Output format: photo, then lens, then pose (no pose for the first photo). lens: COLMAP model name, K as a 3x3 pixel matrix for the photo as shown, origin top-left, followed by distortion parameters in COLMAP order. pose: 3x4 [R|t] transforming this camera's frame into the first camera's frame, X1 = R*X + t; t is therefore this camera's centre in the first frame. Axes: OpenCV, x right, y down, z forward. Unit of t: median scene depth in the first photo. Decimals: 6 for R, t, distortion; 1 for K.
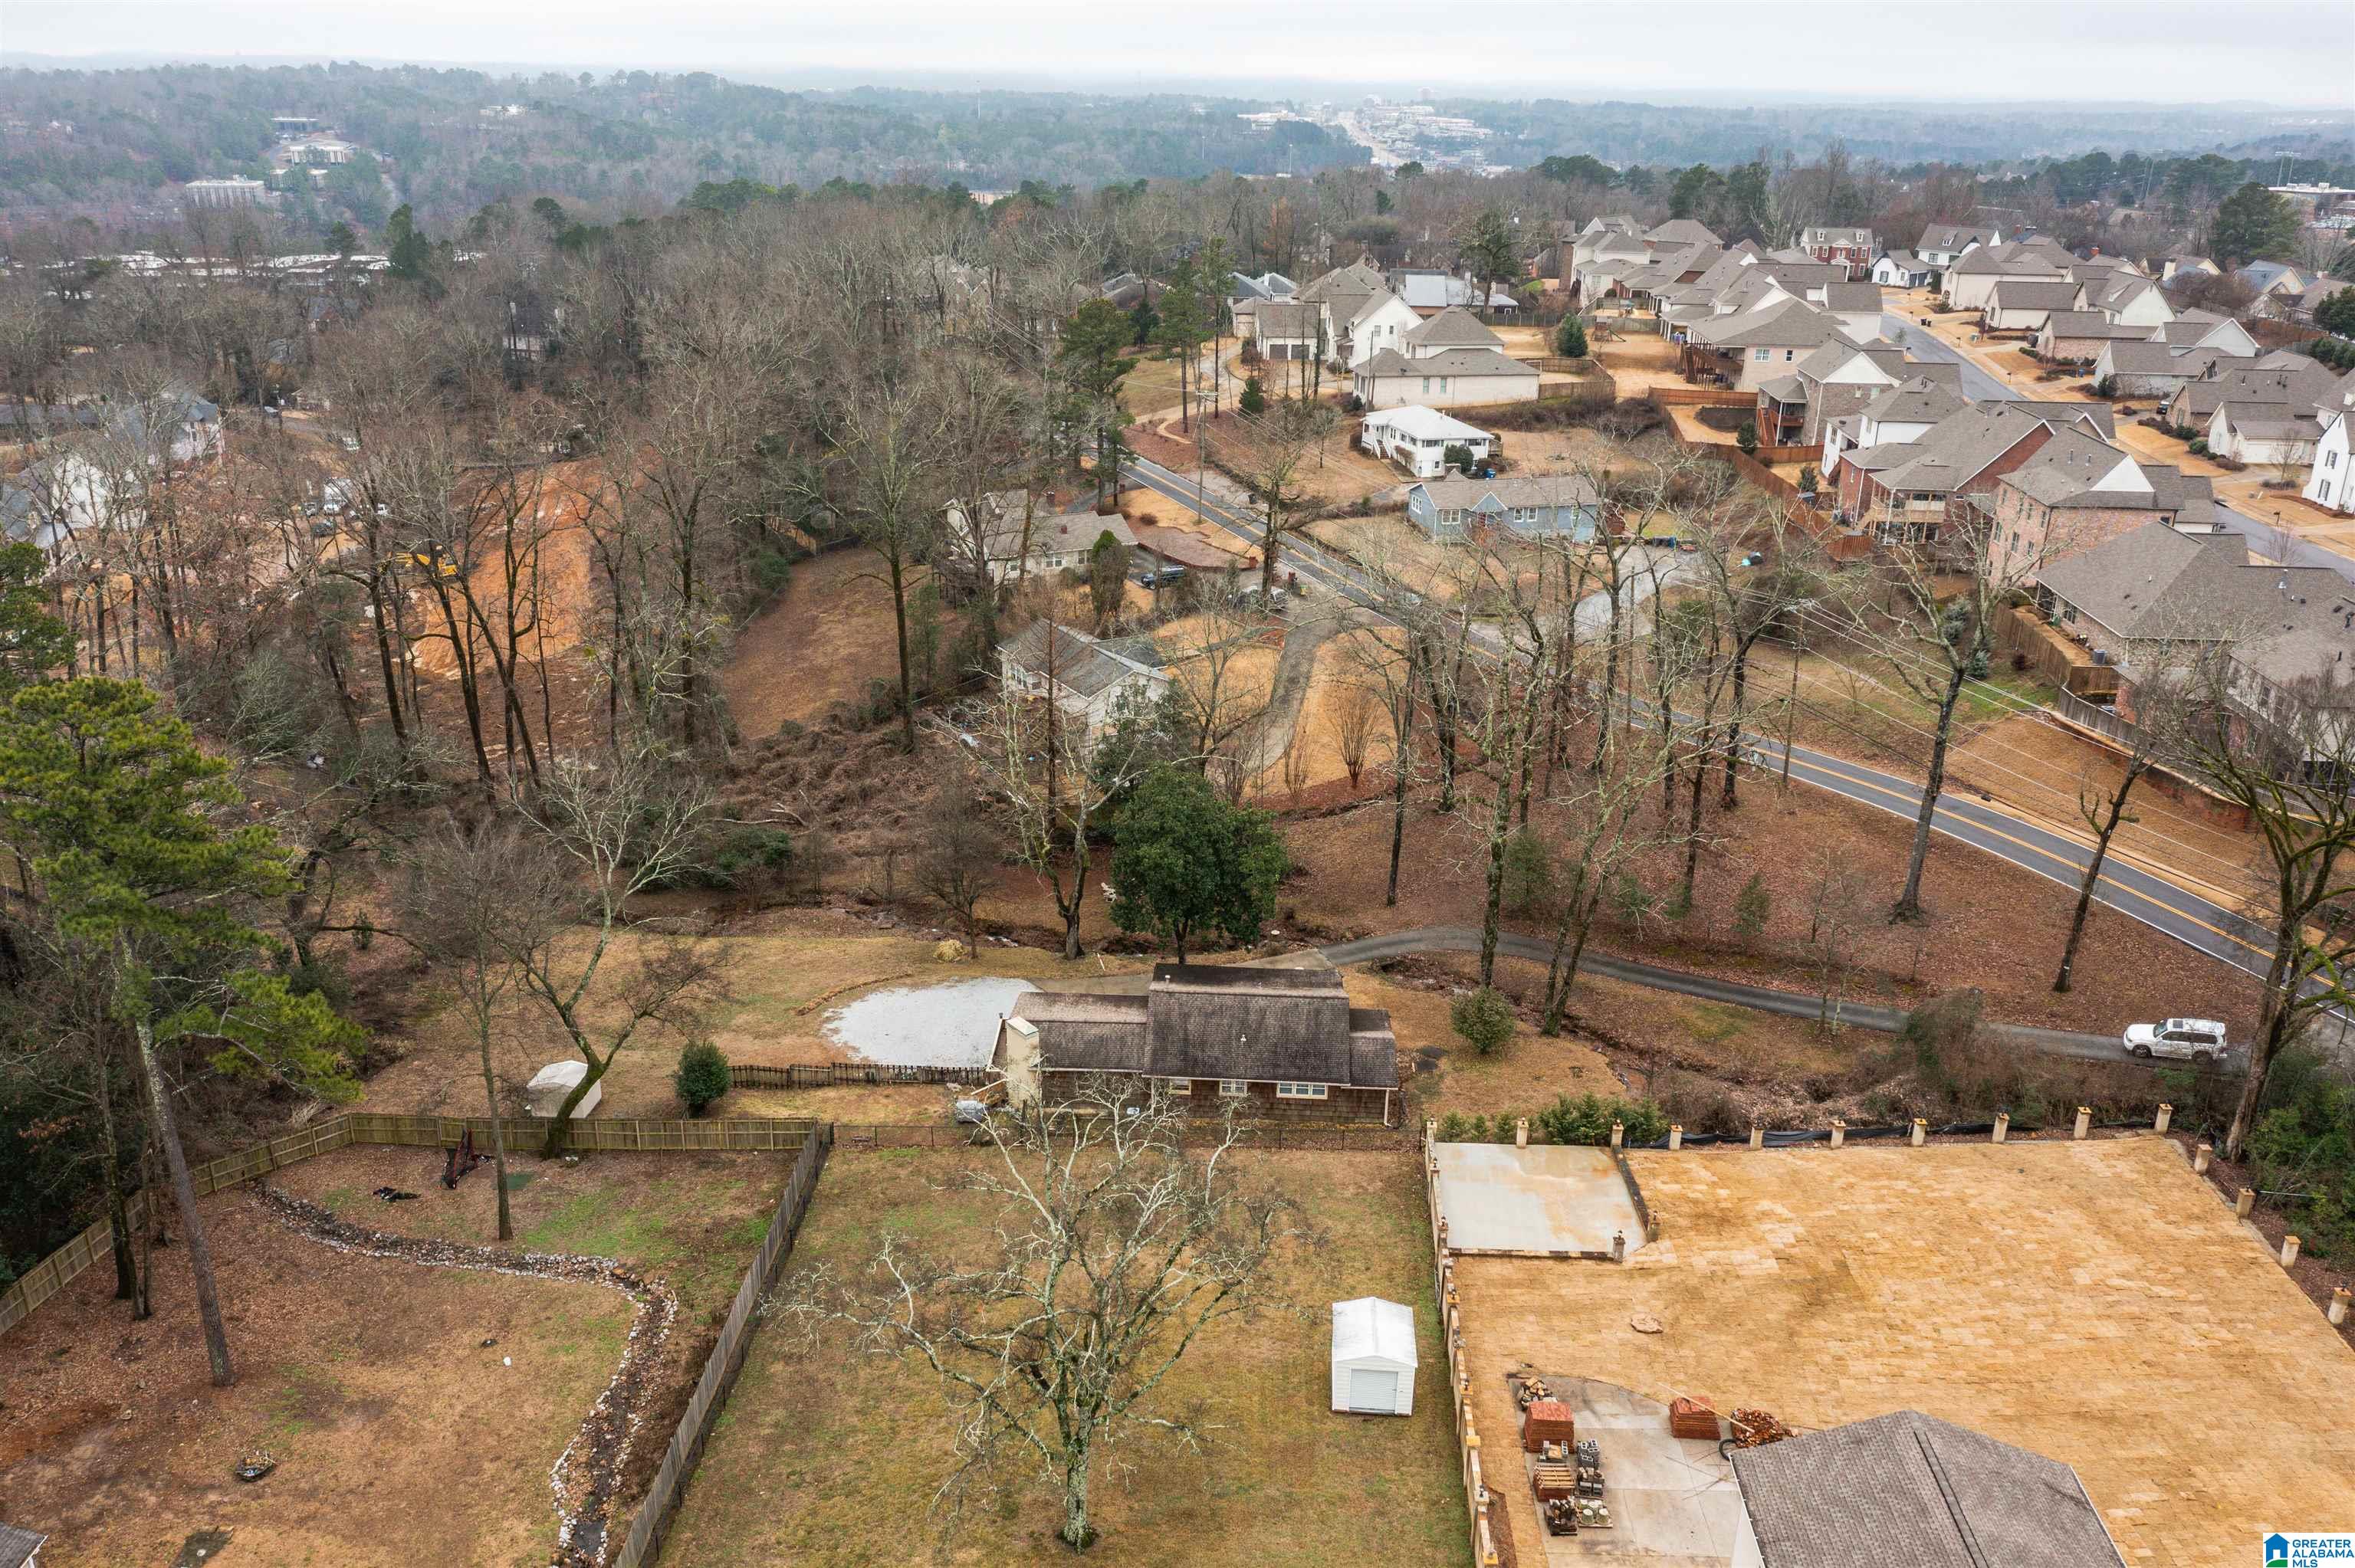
lens RADIAL K [[1868.2, 0, 1177.5], [0, 1868.2, 784.0], [0, 0, 1]] dist [-0.010945, 0.001970]
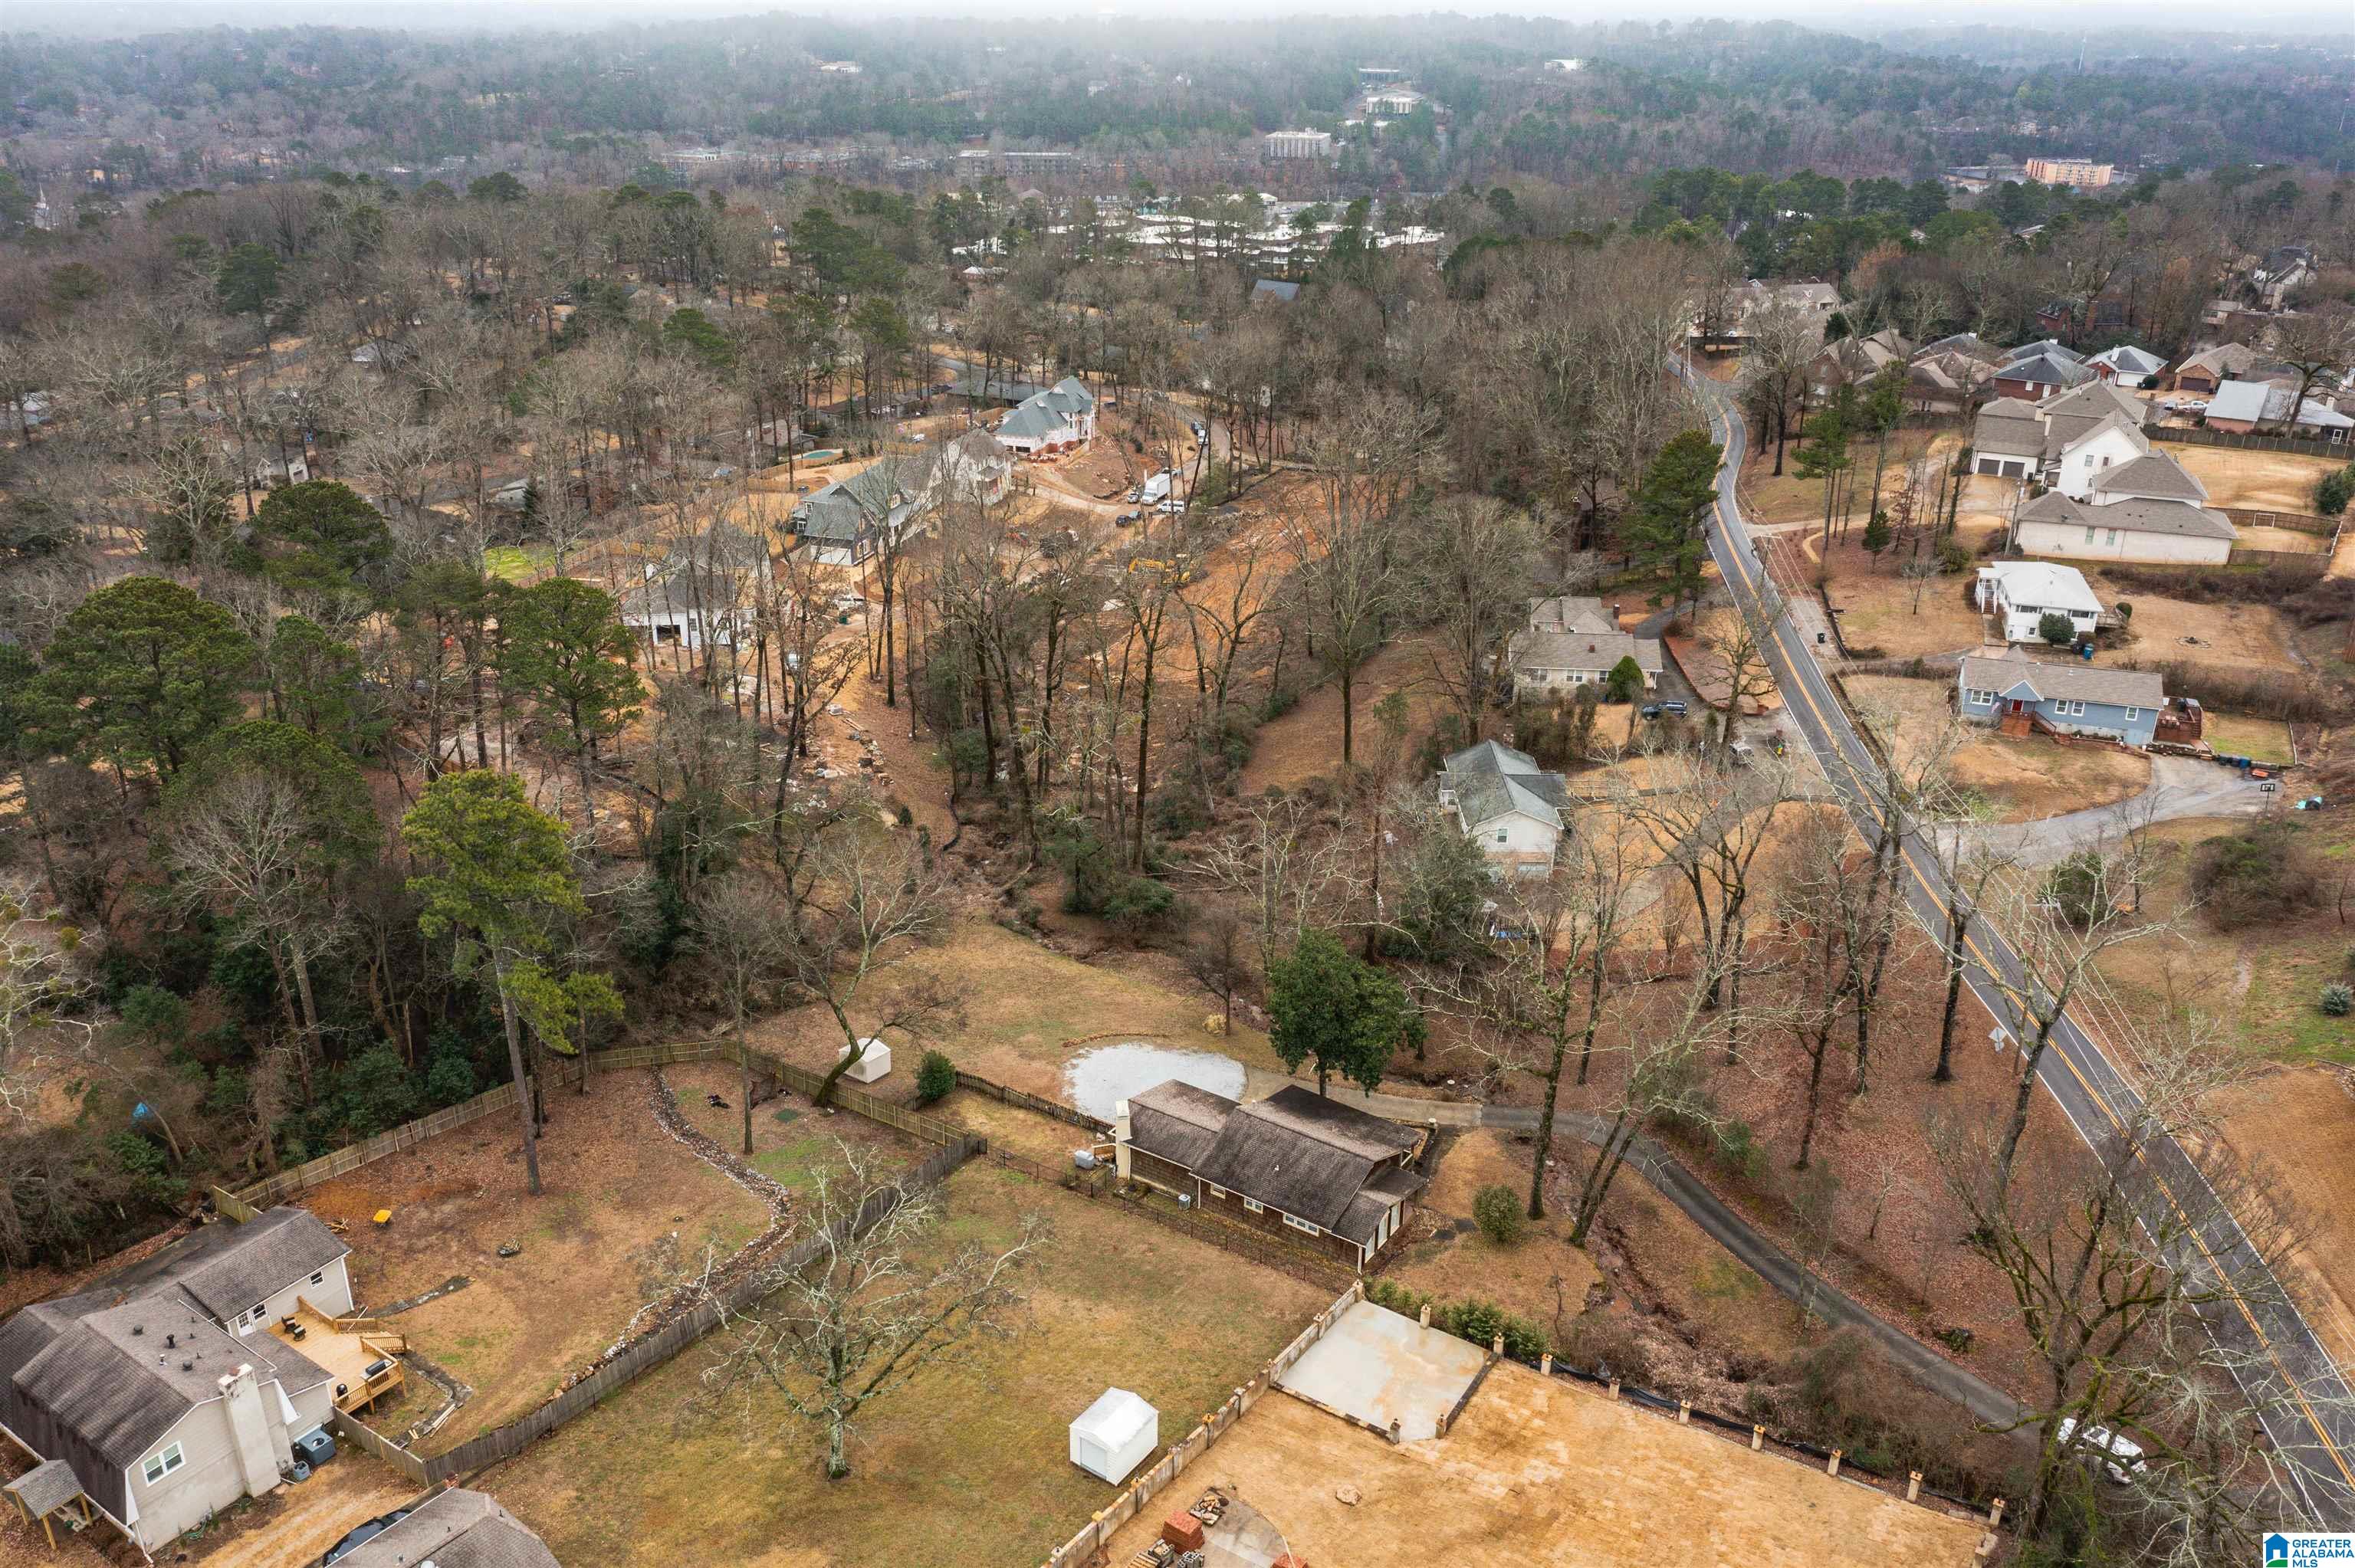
lens RADIAL K [[1868.2, 0, 1177.5], [0, 1868.2, 784.0], [0, 0, 1]] dist [-0.010945, 0.001970]
pose [[0.851691, 0.197351, -0.485463, 0.497900], [-0.179256, 0.980210, 0.083992, -0.193208], [0.492432, 0.015487, 0.870213, -0.106538]]
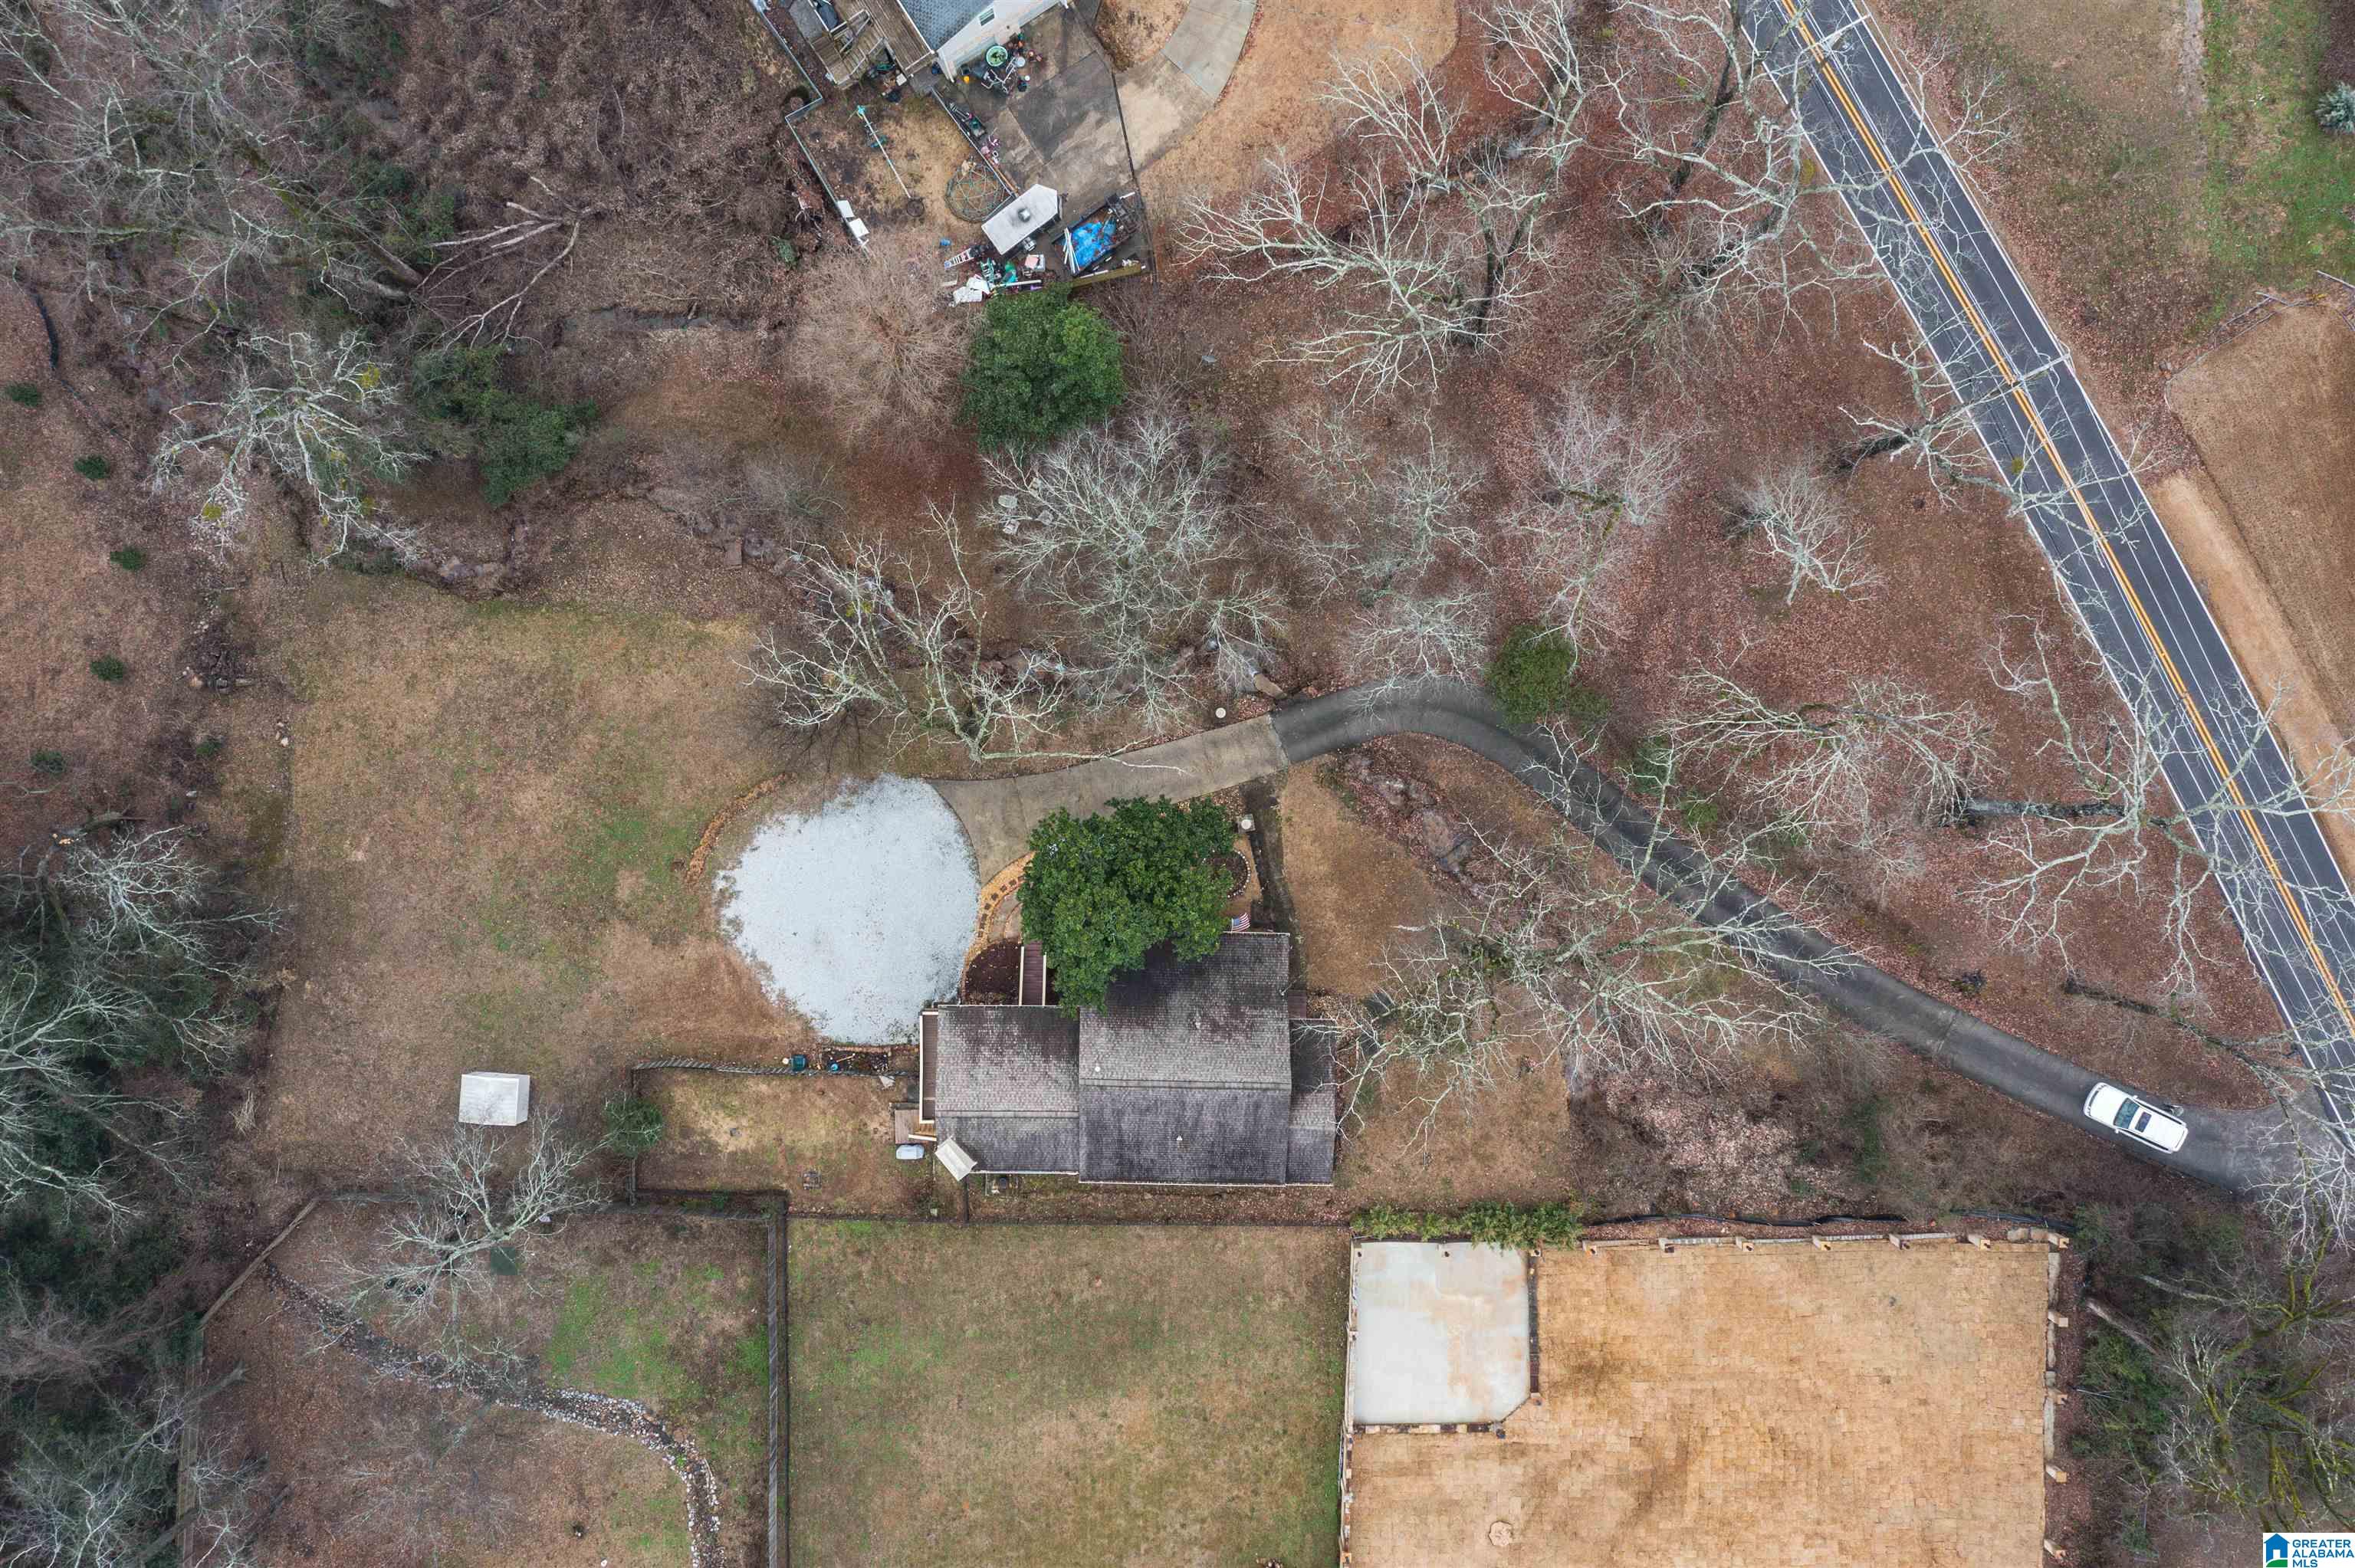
lens RADIAL K [[1864.7, 0, 1174.1], [0, 1864.7, 735.6], [0, 0, 1]] dist [-0.025174, -0.006270]
pose [[0.999511, -0.030151, -0.008293, 0.044041], [0.017991, 0.337538, 0.941140, -0.799225], [-0.025577, -0.940829, 0.337916, 0.817276]]
